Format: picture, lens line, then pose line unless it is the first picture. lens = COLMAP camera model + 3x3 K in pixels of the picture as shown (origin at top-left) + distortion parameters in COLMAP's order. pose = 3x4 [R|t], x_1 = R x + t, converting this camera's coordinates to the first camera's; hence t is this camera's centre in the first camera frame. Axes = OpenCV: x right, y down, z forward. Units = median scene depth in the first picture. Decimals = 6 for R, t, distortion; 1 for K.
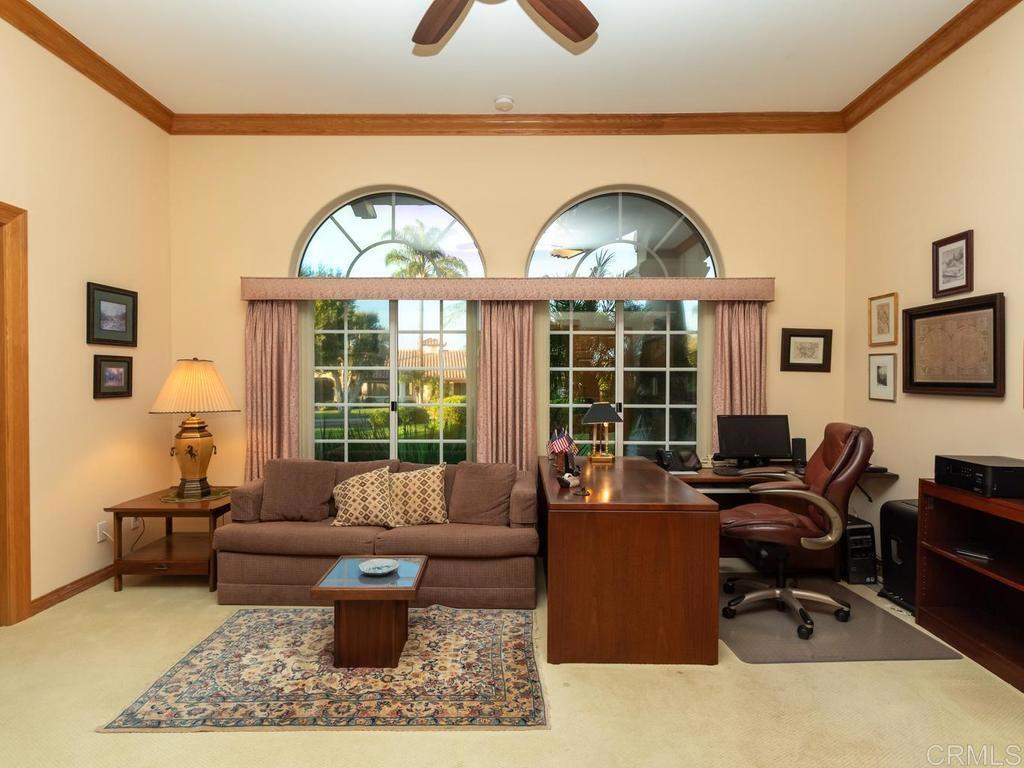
lens RADIAL K [[559.5, 0, 504.1], [0, 559.5, 381.5], [0, 0, 1]] dist [-0.013429, -0.001186]
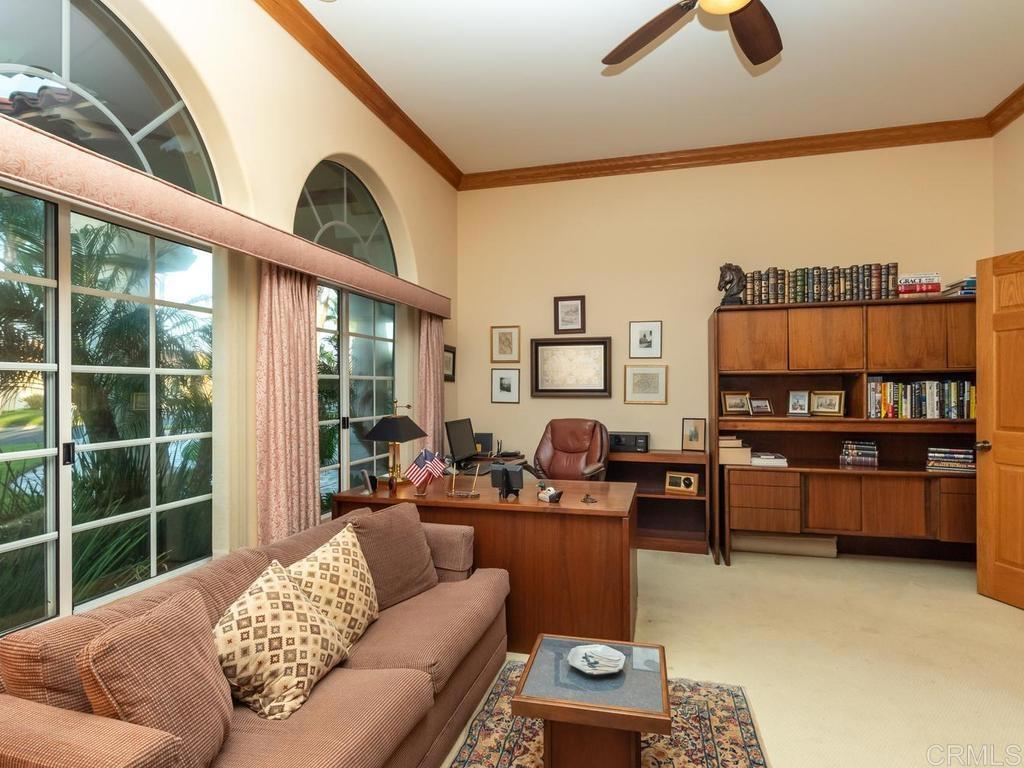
lens RADIAL K [[559.5, 0, 505.0], [0, 559.5, 383.0], [0, 0, 1]] dist [-0.013429, -0.001186]
pose [[0.250136, 0.001516, 0.968209, -0.707619], [0.008943, 0.999953, -0.003876, -0.010119], [-0.968169, 0.009628, 0.250111, 0.713824]]
